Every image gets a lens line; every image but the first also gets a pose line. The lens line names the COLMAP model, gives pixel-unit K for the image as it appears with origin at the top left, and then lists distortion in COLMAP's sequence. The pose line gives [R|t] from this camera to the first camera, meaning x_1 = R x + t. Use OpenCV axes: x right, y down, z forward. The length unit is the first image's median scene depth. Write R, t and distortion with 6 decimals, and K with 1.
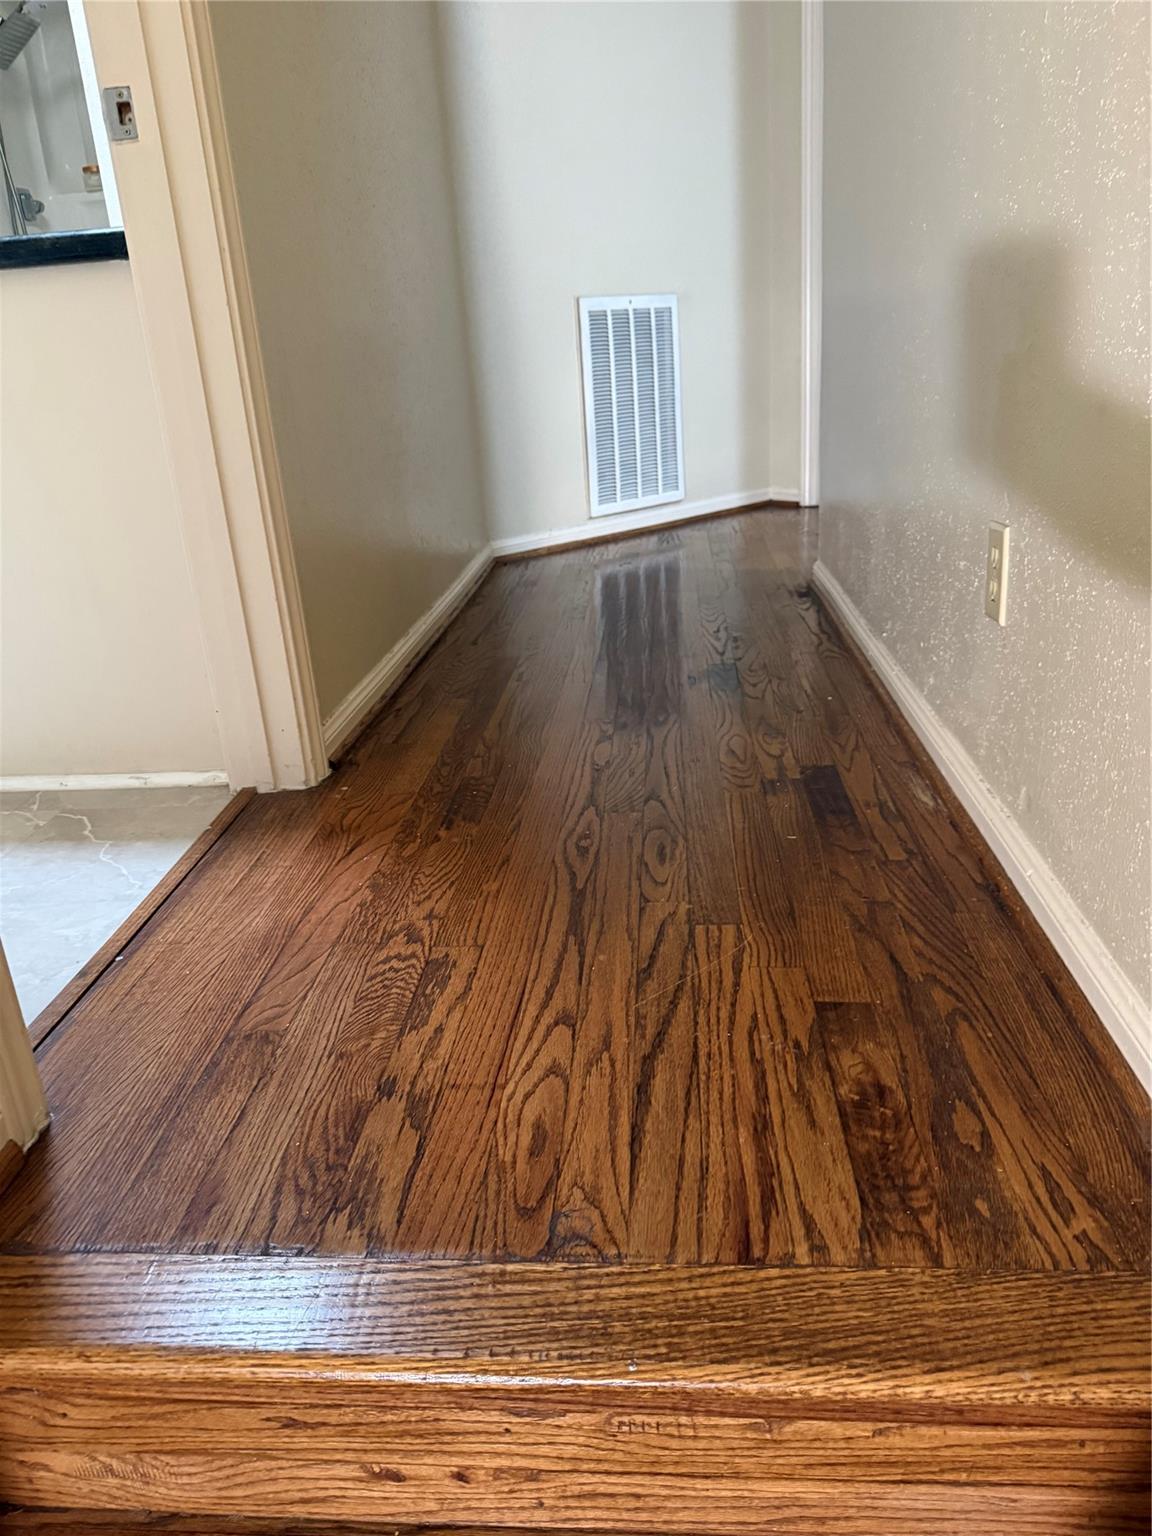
lens RADIAL K [[1097.9, 0, 569.0], [0, 1097.9, 761.3], [0, 0, 1]] dist [0.072253, -0.107075]
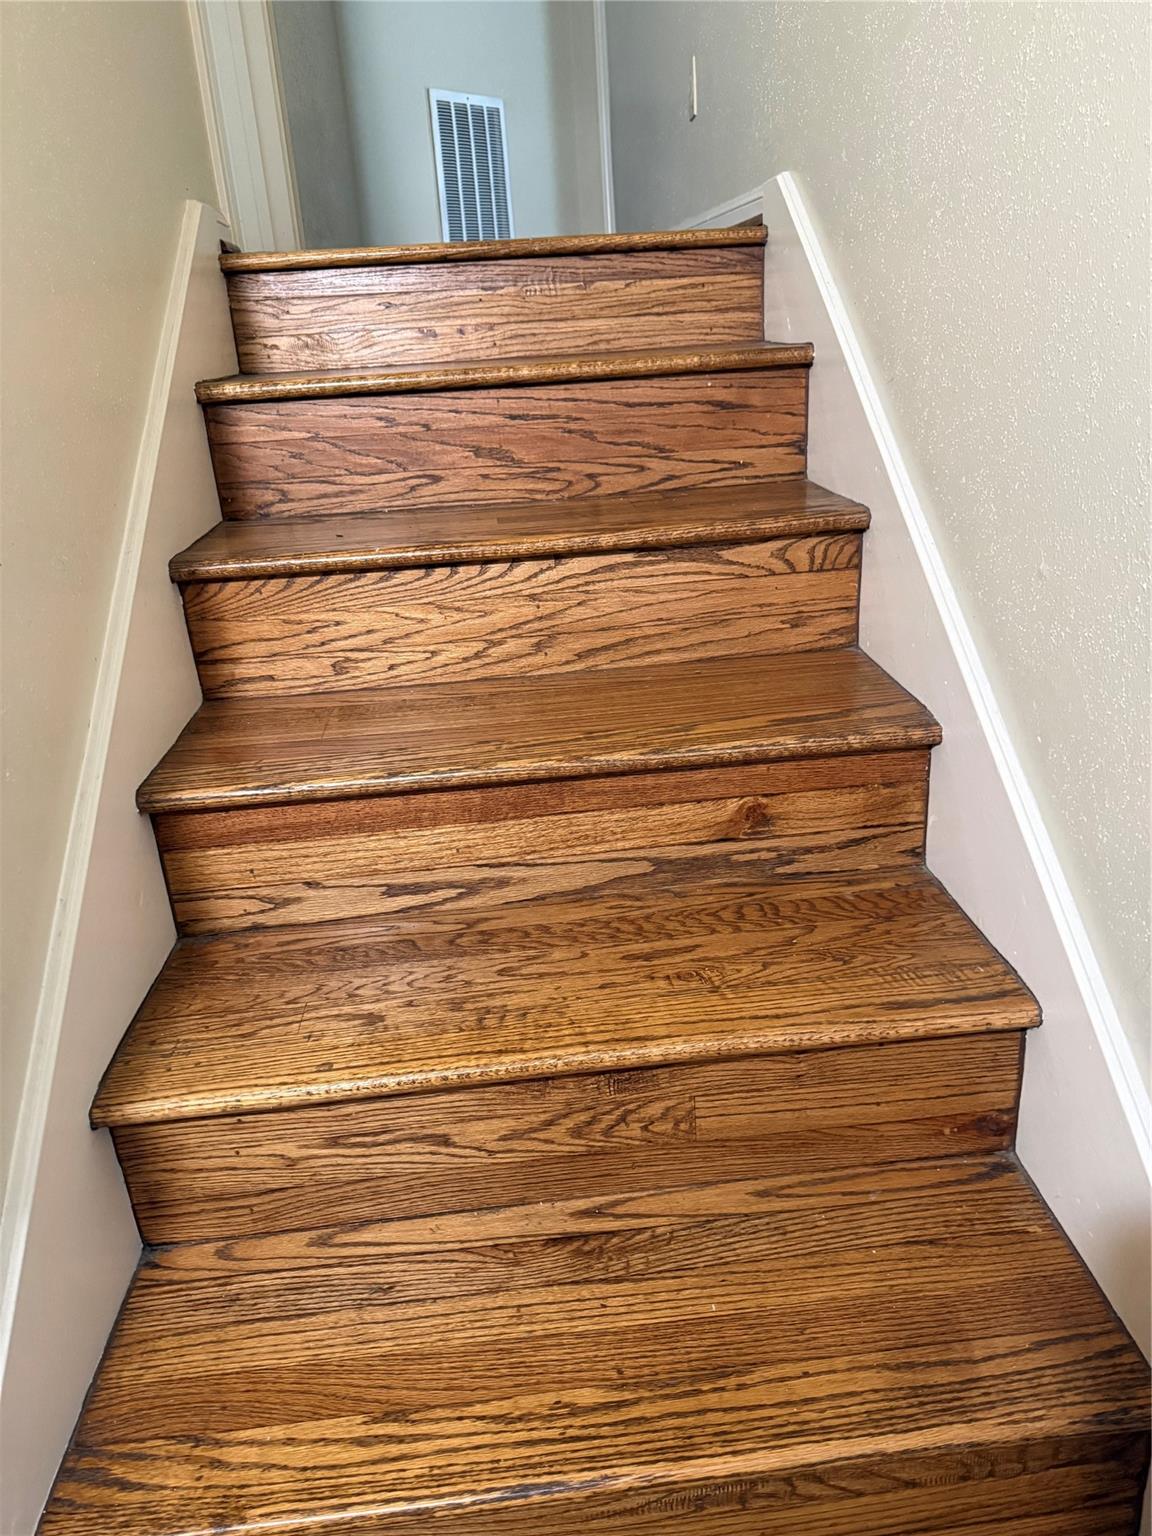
lens RADIAL K [[1097.9, 0, 569.0], [0, 1097.9, 761.3], [0, 0, 1]] dist [0.072253, -0.107075]
pose [[0.987950, -0.051515, 0.145951, -0.267032], [0.048296, 0.998507, 0.025517, 1.537213], [-0.147048, -0.018161, 0.988963, -1.443827]]
